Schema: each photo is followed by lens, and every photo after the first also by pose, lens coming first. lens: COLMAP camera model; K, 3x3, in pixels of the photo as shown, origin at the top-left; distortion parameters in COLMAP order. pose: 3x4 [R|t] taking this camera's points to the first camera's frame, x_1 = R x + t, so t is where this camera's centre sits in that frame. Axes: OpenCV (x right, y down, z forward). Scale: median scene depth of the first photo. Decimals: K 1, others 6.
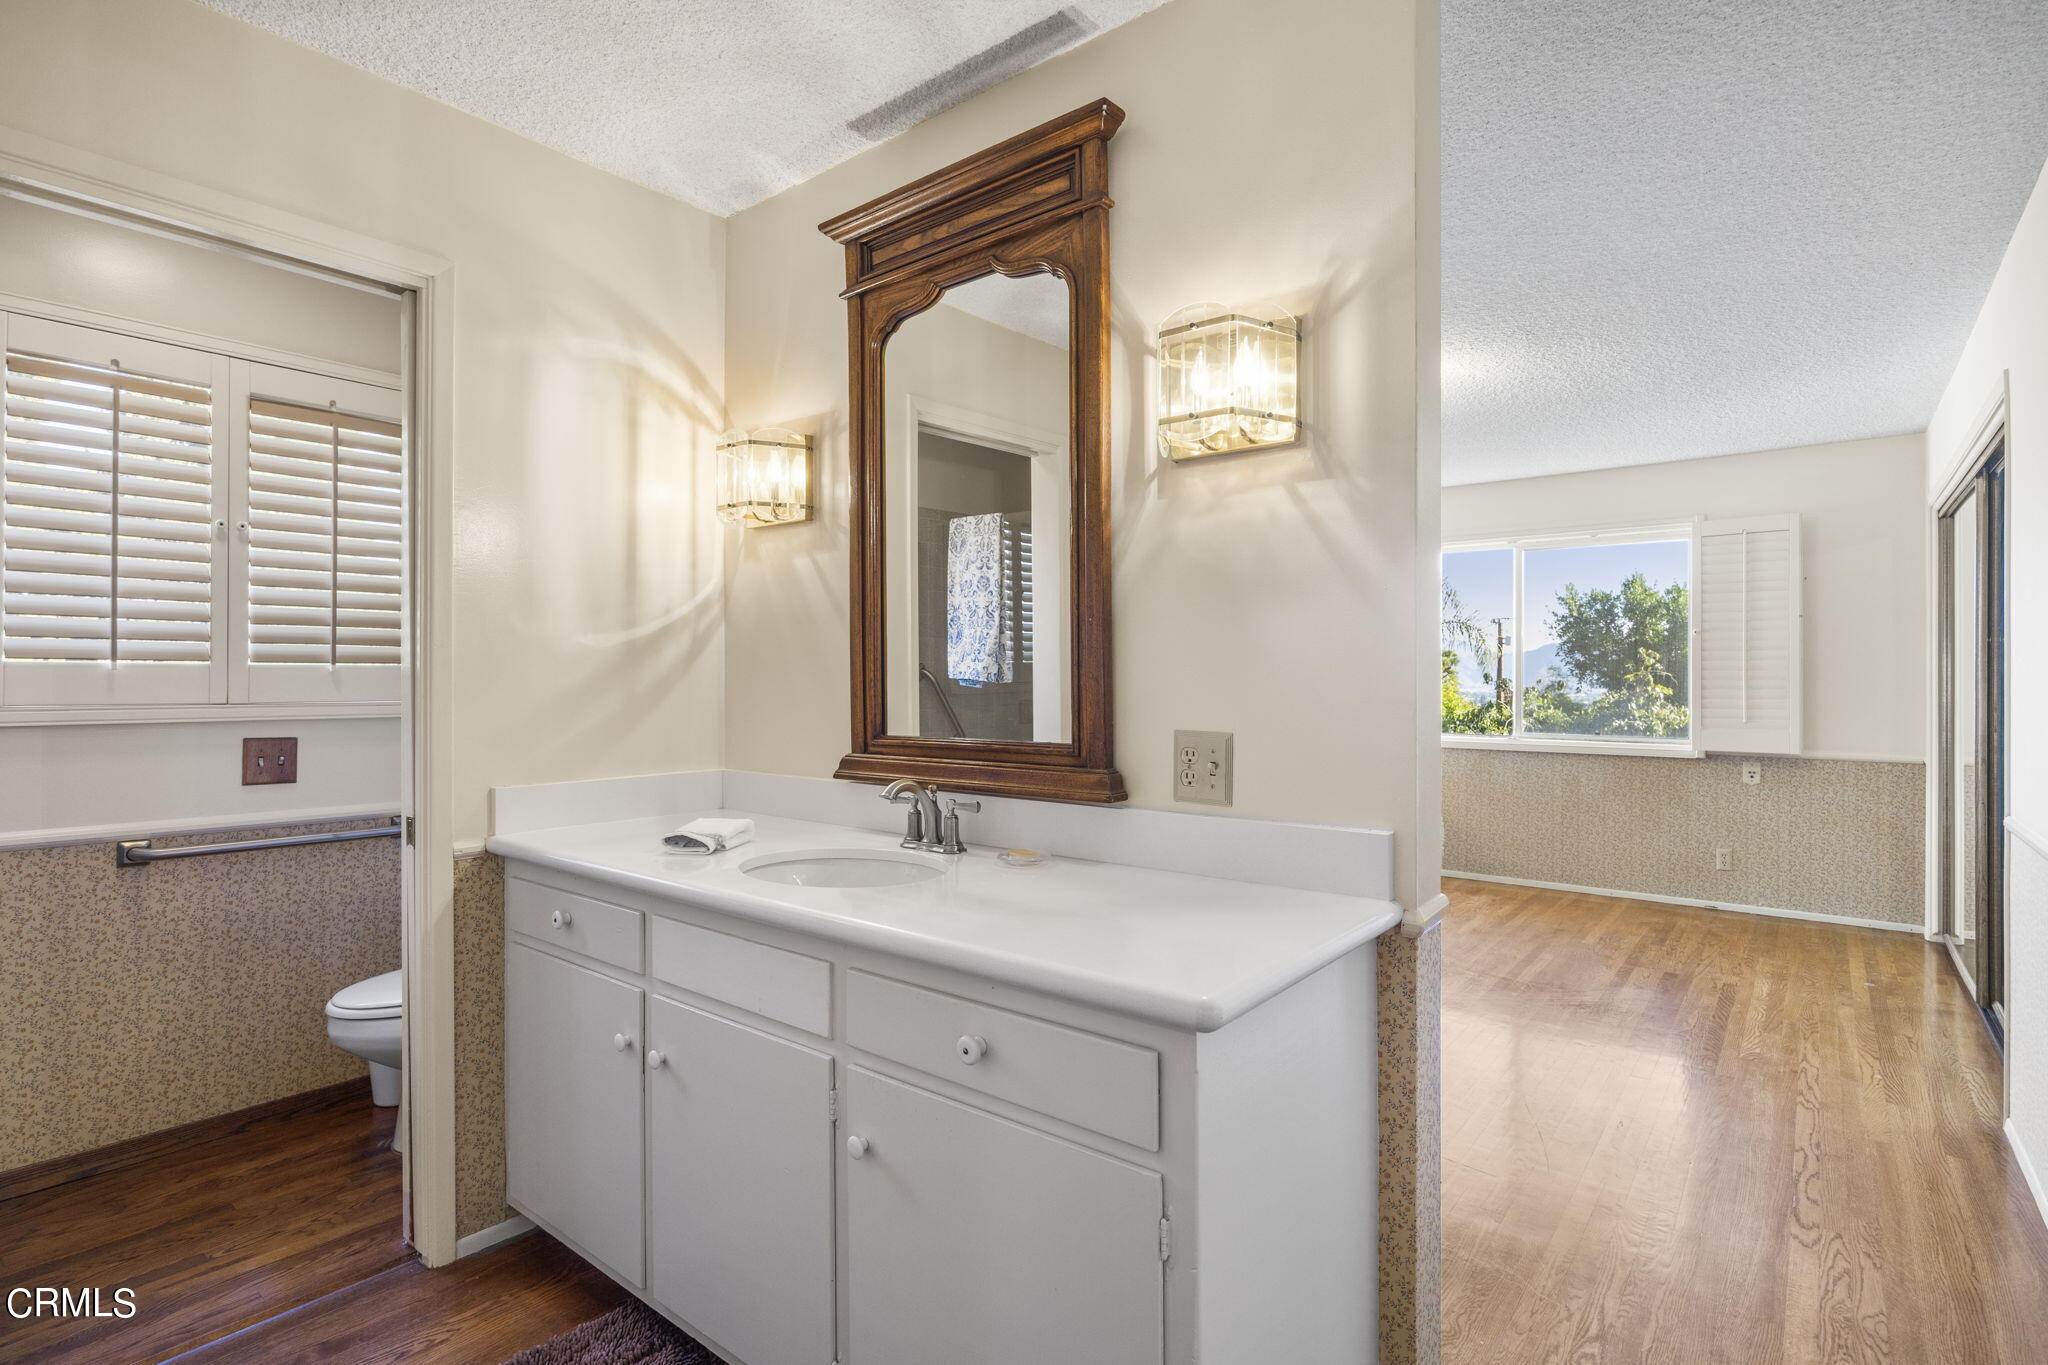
lens RADIAL K [[999.4, 0, 1024.4], [0, 999.4, 672.8], [0, 0, 1]] dist [-0.010209, 0.000143]
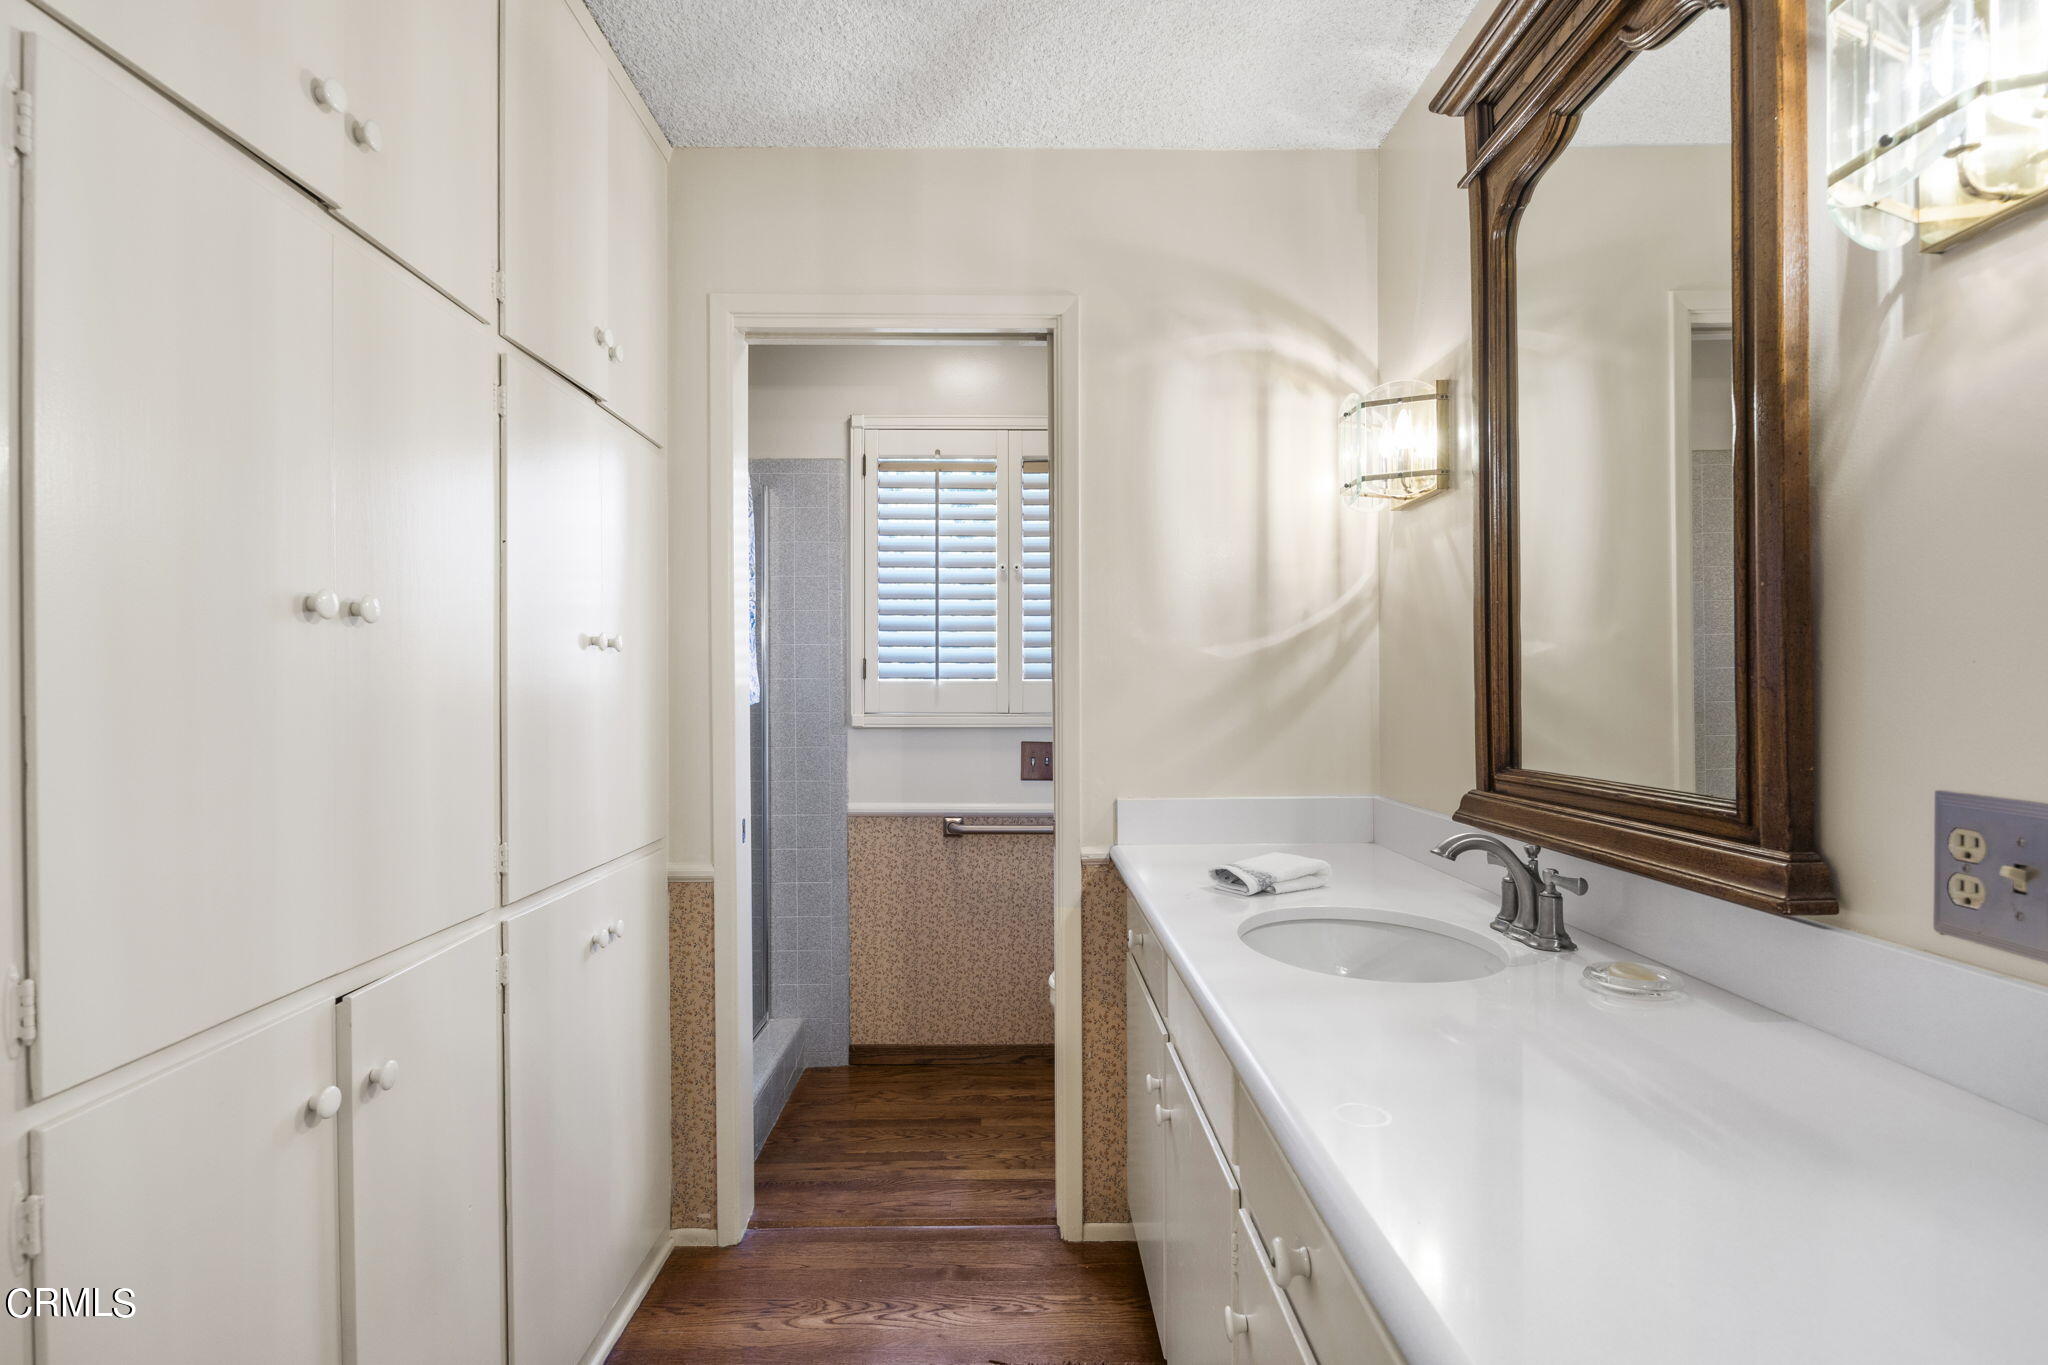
lens RADIAL K [[999.4, 0, 1024.2], [0, 999.4, 698.8], [0, 0, 1]] dist [-0.010209, 0.000143]
pose [[0.635127, 0.002103, -0.772405, 0.190216], [0.007776, 0.999928, 0.009117, 0.002715], [0.772369, -0.011797, 0.635065, 0.260560]]
